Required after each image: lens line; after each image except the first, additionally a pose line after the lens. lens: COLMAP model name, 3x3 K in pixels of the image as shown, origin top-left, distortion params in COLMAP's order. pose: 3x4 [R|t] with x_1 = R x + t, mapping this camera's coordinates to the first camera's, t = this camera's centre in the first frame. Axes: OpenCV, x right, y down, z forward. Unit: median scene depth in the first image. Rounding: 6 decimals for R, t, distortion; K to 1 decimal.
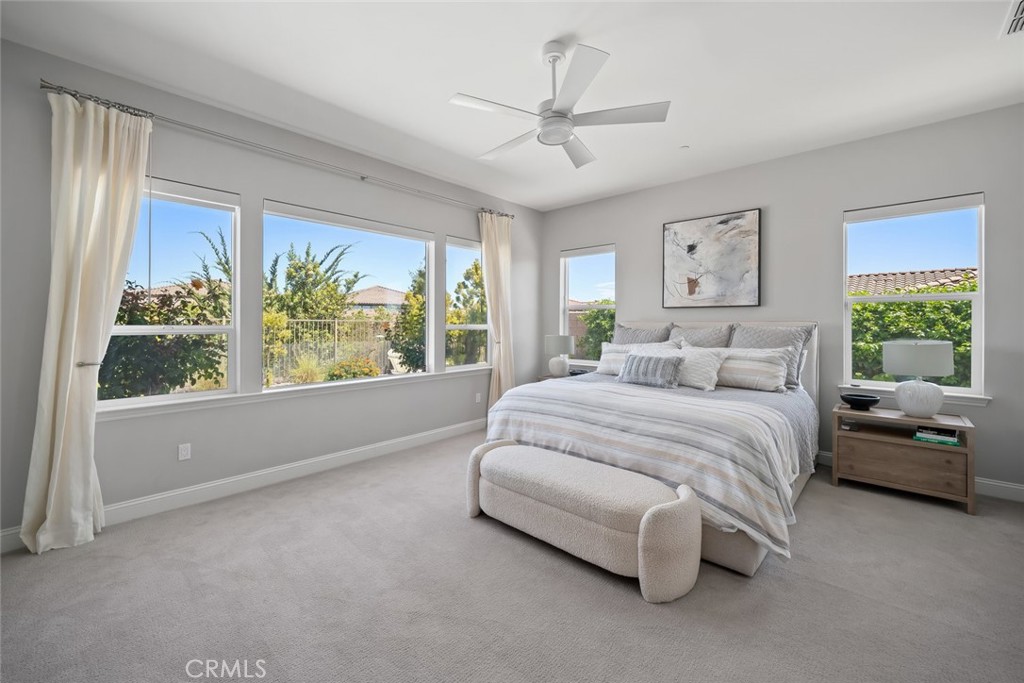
lens RADIAL K [[411.1, 0, 506.9], [0, 411.1, 325.5], [0, 0, 1]] dist [-0.012203, -0.000086]
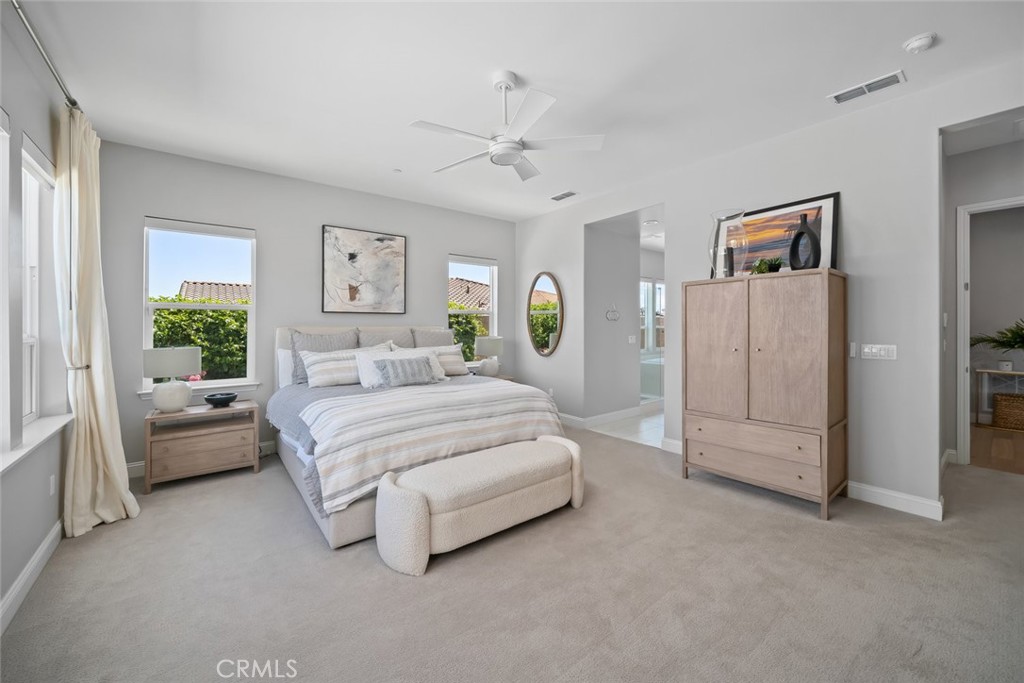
lens RADIAL K [[411.1, 0, 506.9], [0, 411.1, 325.5], [0, 0, 1]] dist [-0.012203, -0.000086]
pose [[0.139702, -0.001245, 0.990193, -0.582525], [0.012502, 0.999922, -0.000507, -0.006646], [-0.990115, 0.012450, 0.139707, 0.501709]]
